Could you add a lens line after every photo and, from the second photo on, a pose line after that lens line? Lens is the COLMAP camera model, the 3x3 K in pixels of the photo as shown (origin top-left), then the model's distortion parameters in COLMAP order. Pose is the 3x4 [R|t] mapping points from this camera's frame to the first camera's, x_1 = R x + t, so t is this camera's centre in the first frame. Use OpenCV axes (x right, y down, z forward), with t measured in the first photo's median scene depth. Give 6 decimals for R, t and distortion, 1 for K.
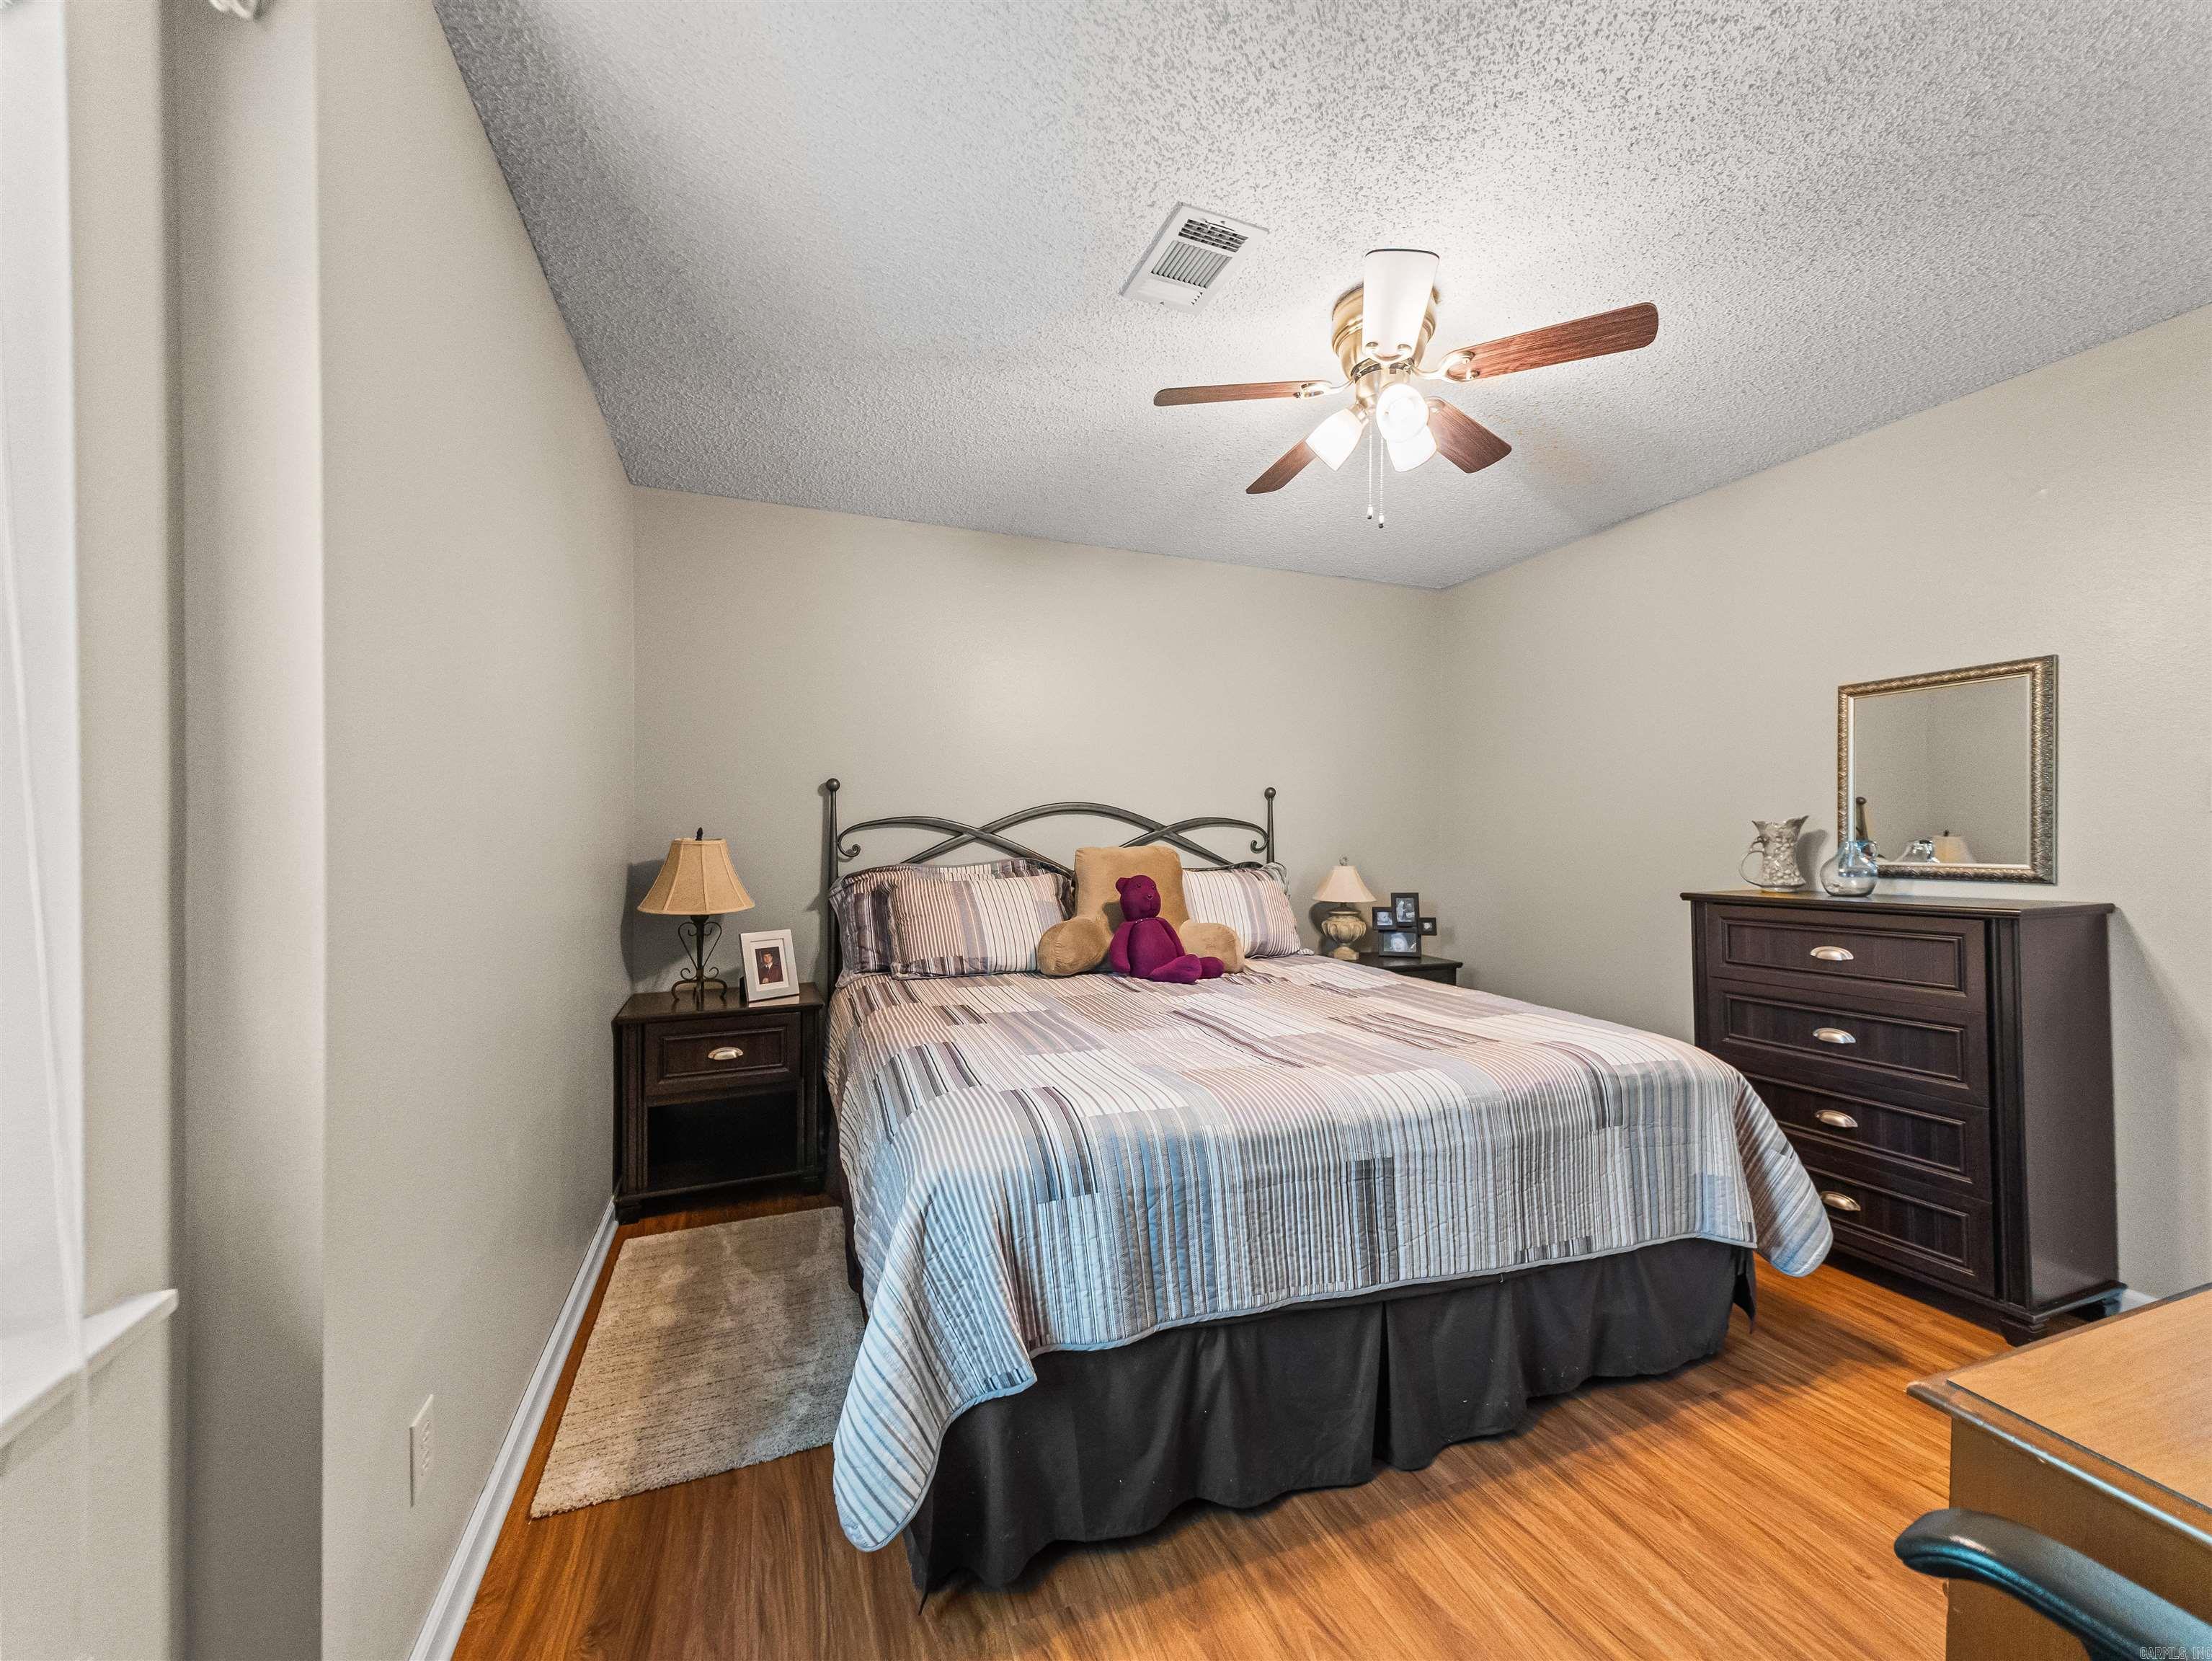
lens RADIAL K [[861.1, 0, 1105.9], [0, 861.1, 816.1], [0, 0, 1]] dist [0.034260, -0.012905]
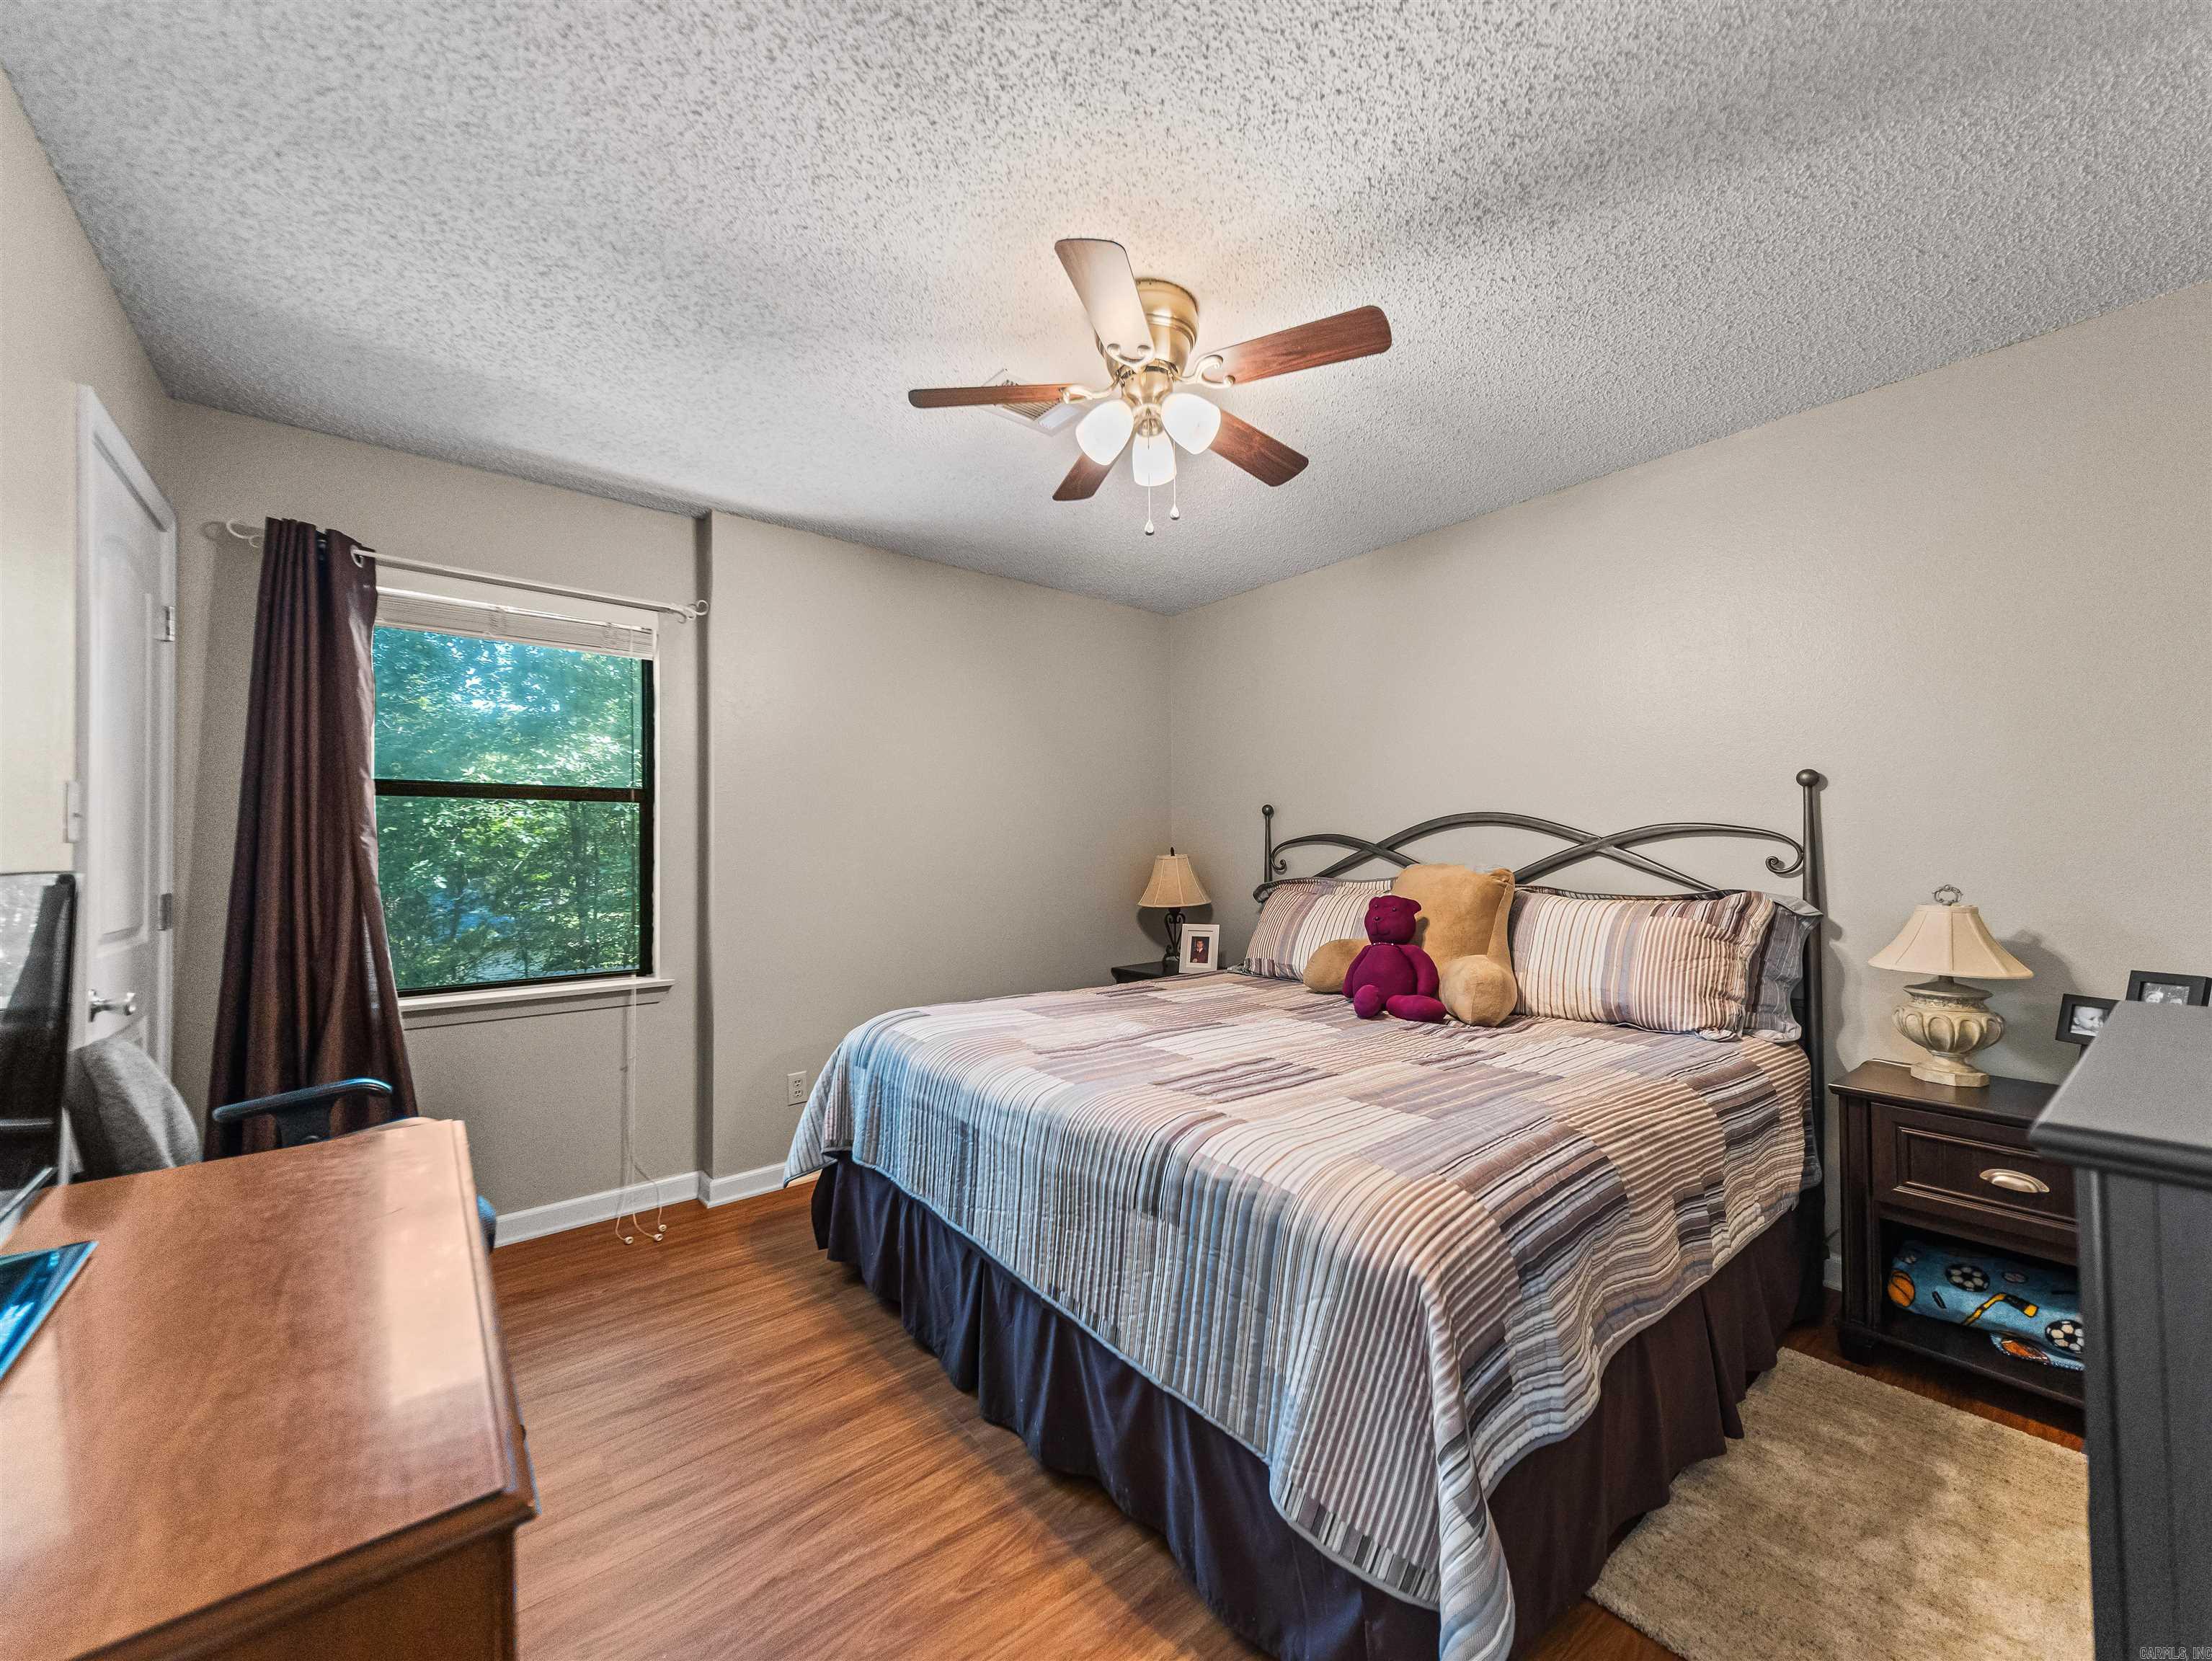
lens RADIAL K [[861.1, 0, 1105.9], [0, 861.1, 816.1], [0, 0, 1]] dist [0.034260, -0.012905]
pose [[0.312003, -0.044129, -0.949056, 1.326430], [0.025577, 0.998949, -0.038040, 0.021495], [0.949737, -0.012405, 0.312804, 0.715312]]
